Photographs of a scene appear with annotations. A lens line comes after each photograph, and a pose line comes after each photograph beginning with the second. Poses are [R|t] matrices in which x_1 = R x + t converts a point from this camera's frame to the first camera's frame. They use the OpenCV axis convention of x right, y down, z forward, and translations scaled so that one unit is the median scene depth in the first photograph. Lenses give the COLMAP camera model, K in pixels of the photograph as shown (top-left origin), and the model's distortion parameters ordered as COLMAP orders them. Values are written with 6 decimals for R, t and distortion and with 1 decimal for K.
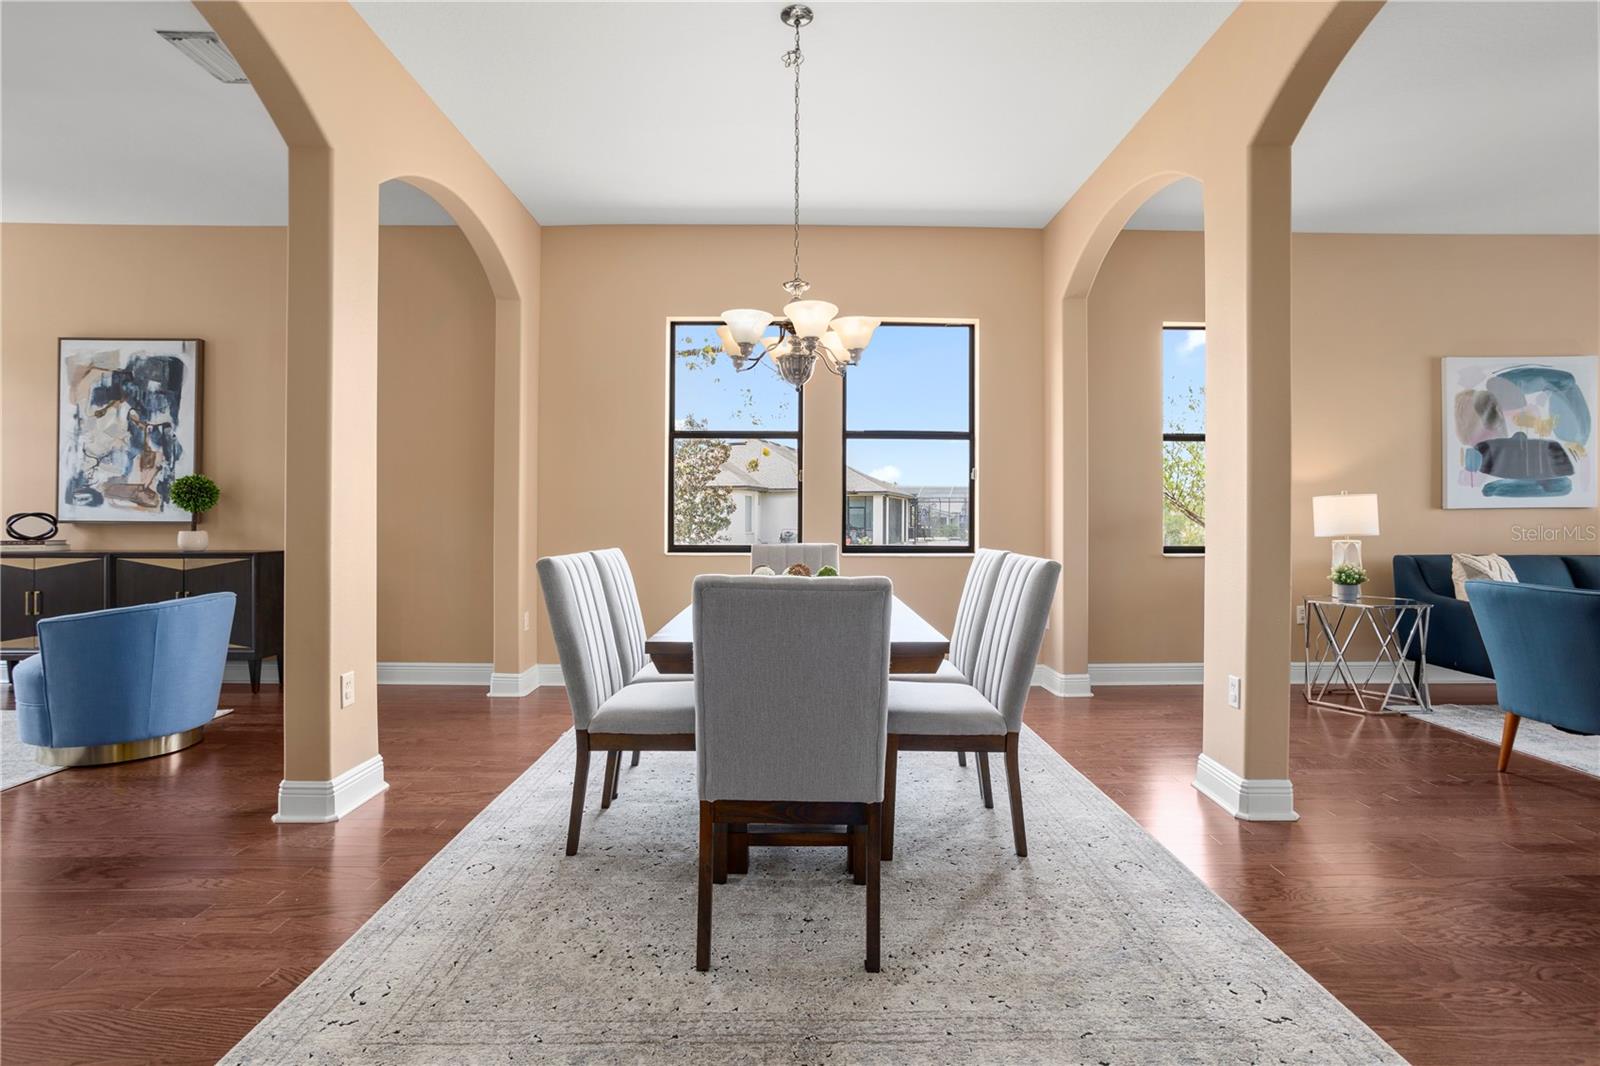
lens RADIAL K [[777.1, 0, 809.2], [0, 777.1, 523.3], [0, 0, 1]] dist [-0.039448, 0.018785]
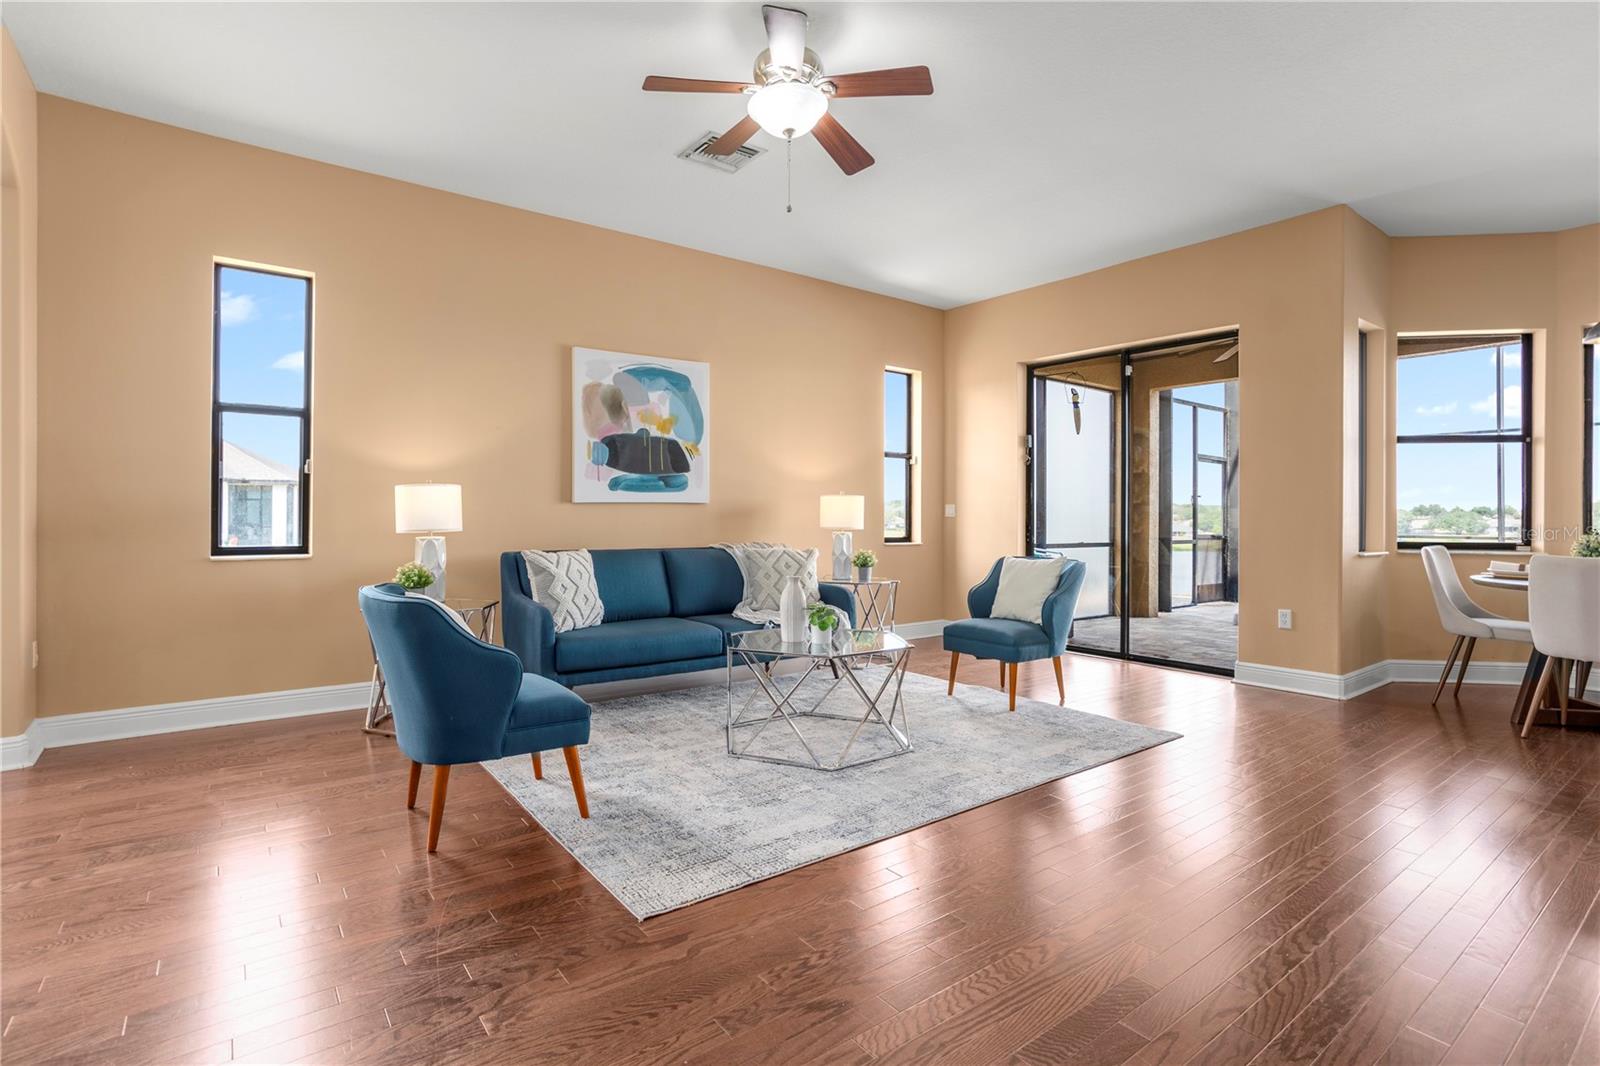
lens RADIAL K [[777.1, 0, 796.4], [0, 777.1, 517.0], [0, 0, 1]] dist [-0.039448, 0.018785]
pose [[0.797197, 0.002361, 0.603714, 0.420272], [-0.001739, 0.999997, -0.001614, 0.000472], [-0.603717, 0.000236, 0.797199, 0.039372]]
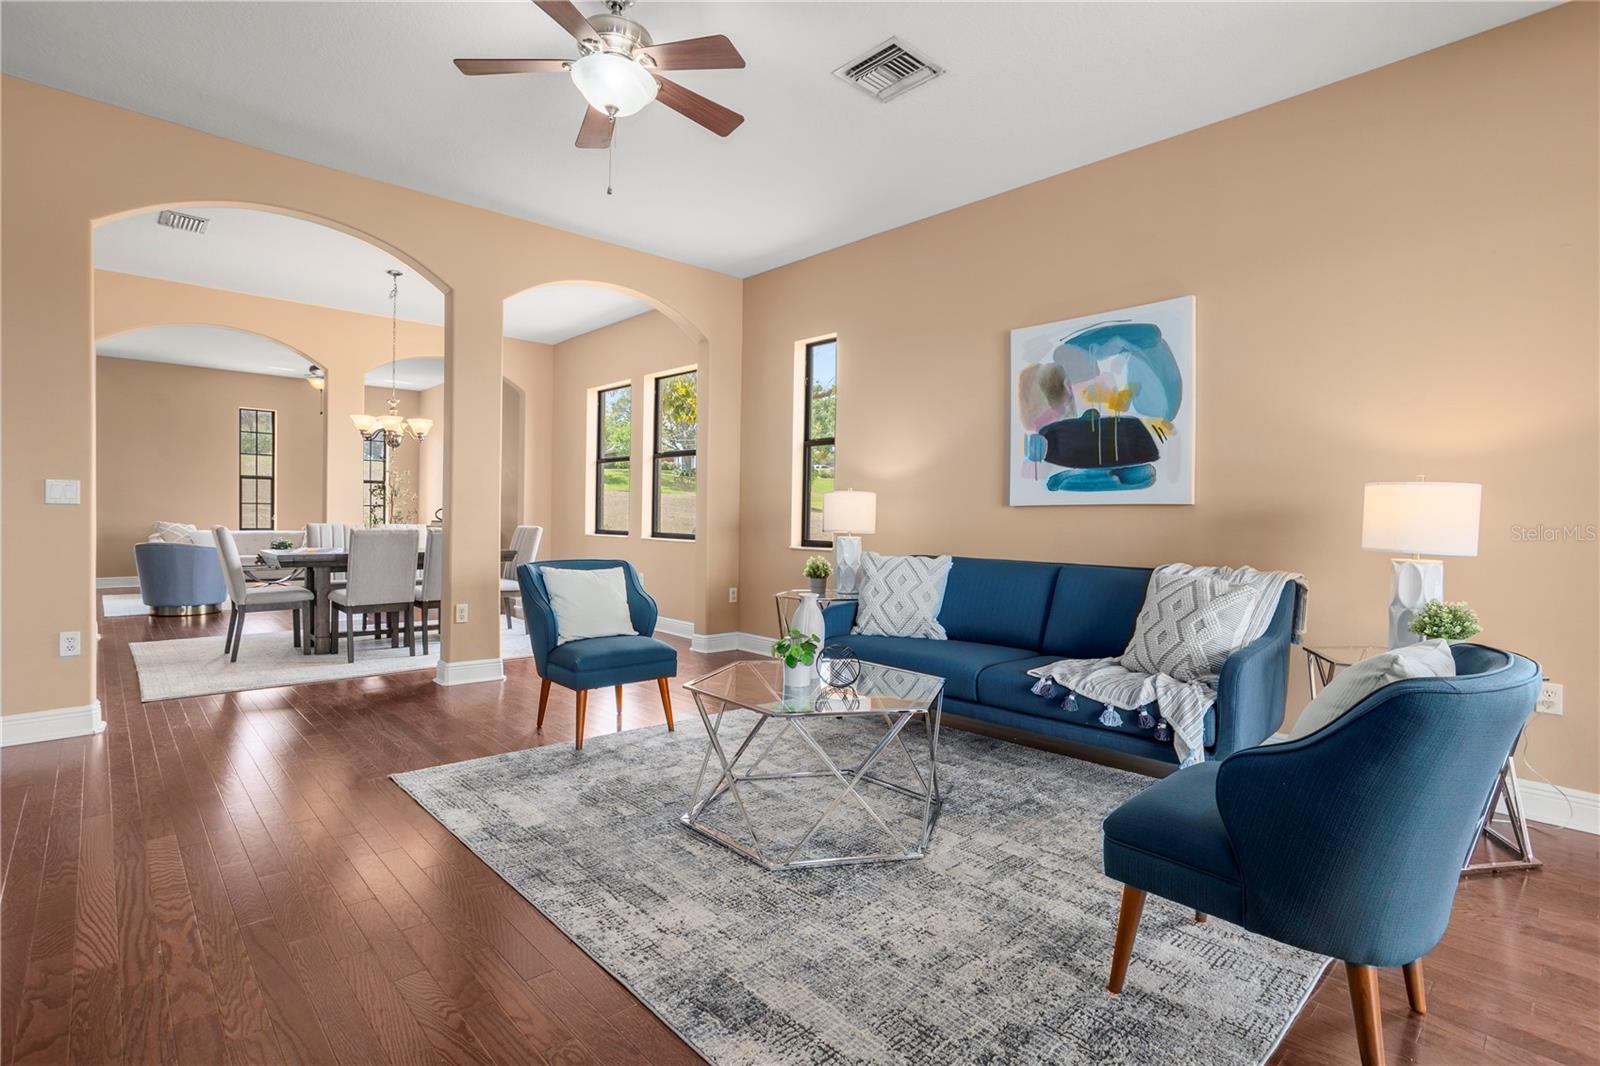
lens RADIAL K [[777.1, 0, 816.1], [0, 777.1, 522.3], [0, 0, 1]] dist [-0.039448, 0.018785]
pose [[0.692927, 0.016289, -0.720823, 1.183203], [-0.024459, 0.999700, -0.000922, 0.004879], [0.720592, 0.018269, 0.693118, 0.214335]]
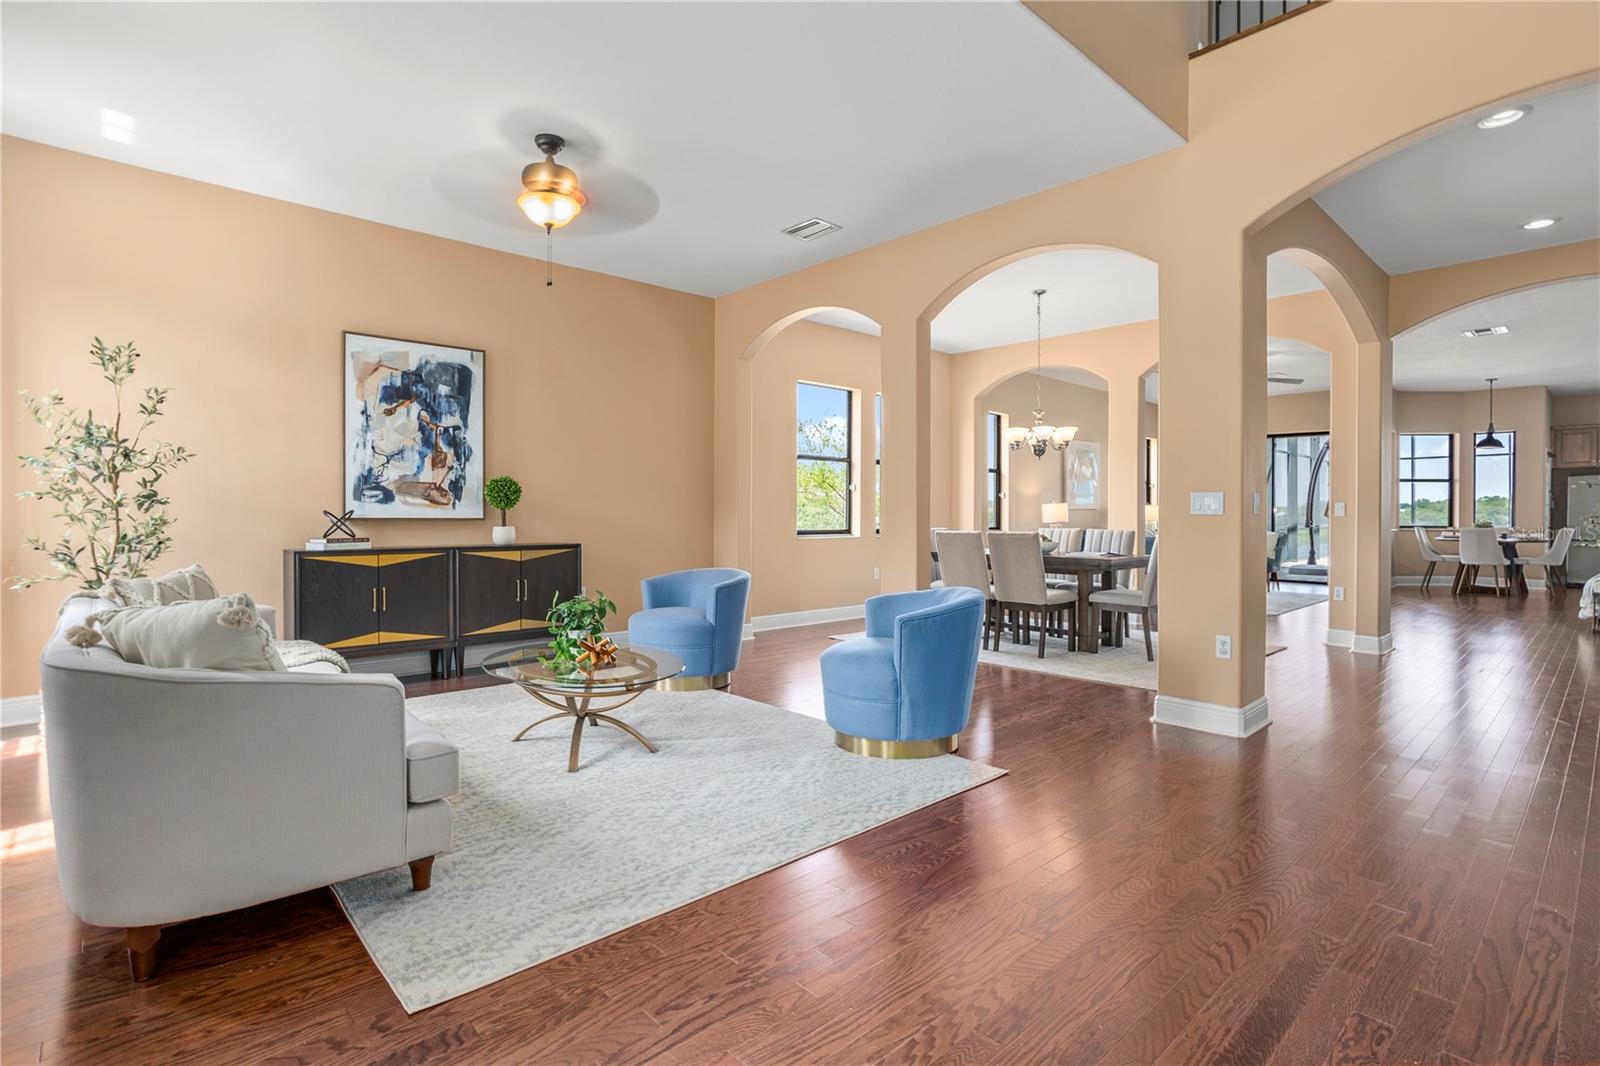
lens RADIAL K [[777.1, 0, 798.5], [0, 777.1, 523.5], [0, 0, 1]] dist [-0.039448, 0.018785]
pose [[0.748421, -0.011625, 0.663122, -1.204073], [0.005716, 0.999922, 0.011078, -0.004044], [-0.663199, -0.004501, 0.748429, -0.125106]]
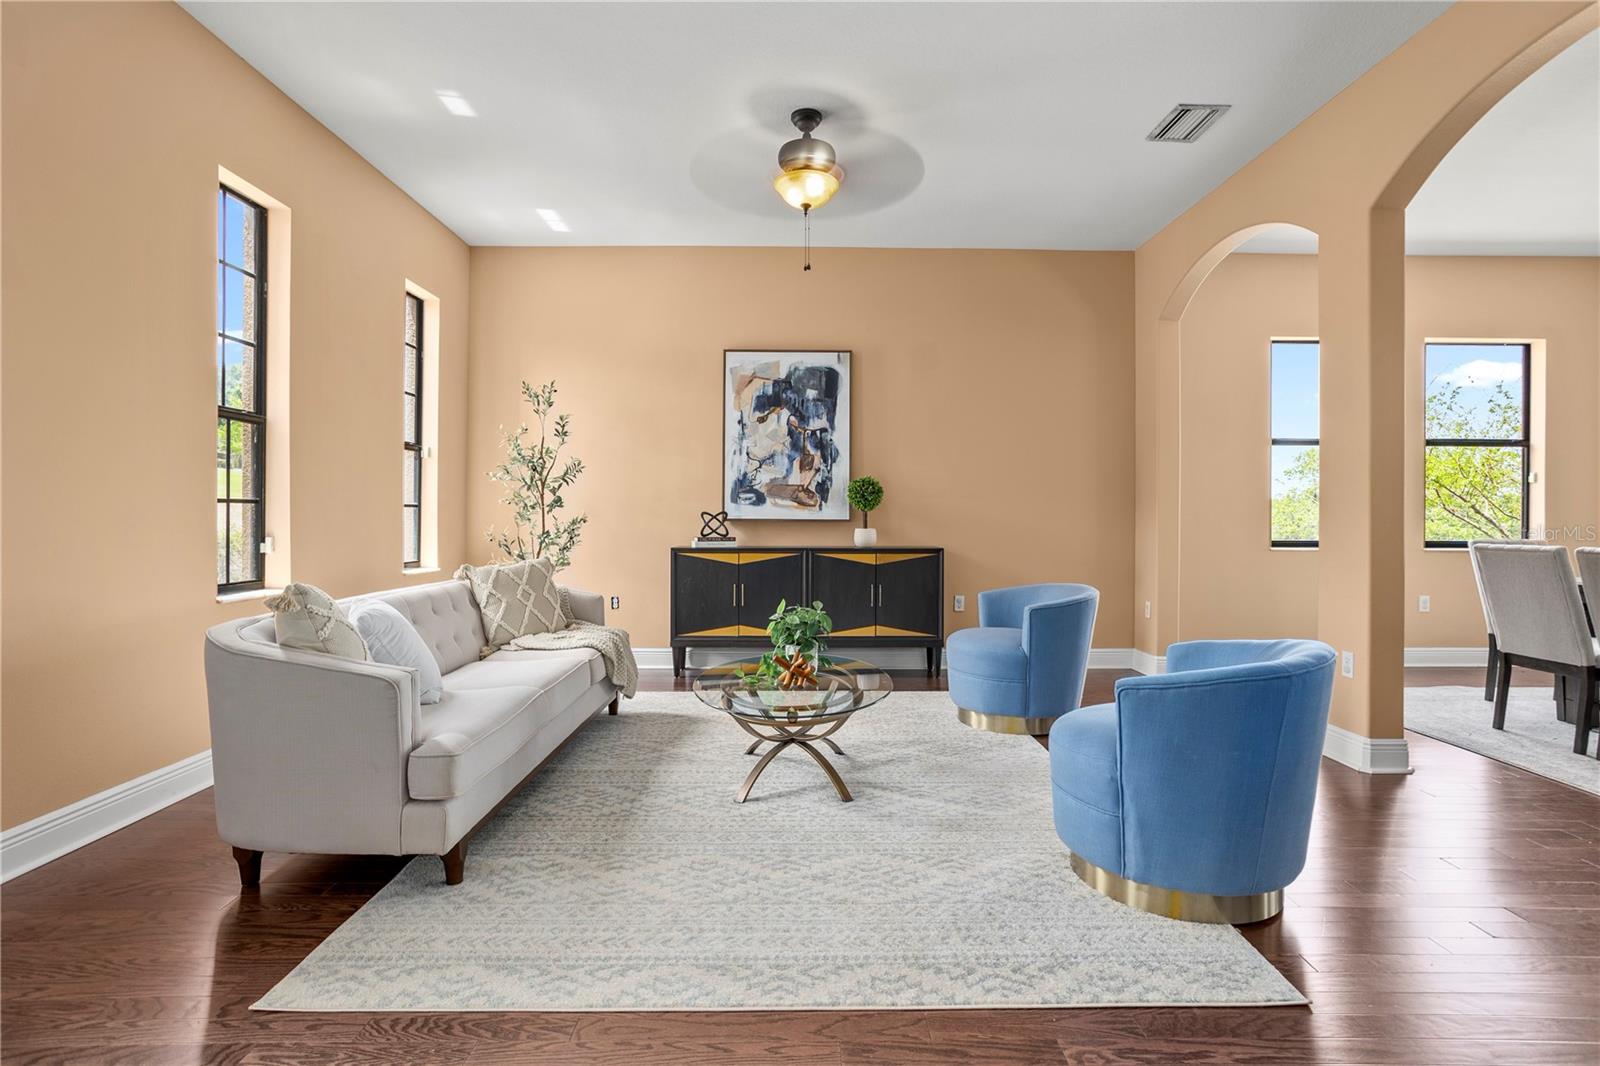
lens RADIAL K [[777.1, 0, 795.7], [0, 777.1, 514.6], [0, 0, 1]] dist [-0.039448, 0.018785]
pose [[0.999990, -0.000933, -0.004307, -0.879458], [0.000911, 0.999986, -0.005252, -0.003393], [0.004312, 0.005248, 0.999977, -0.100604]]
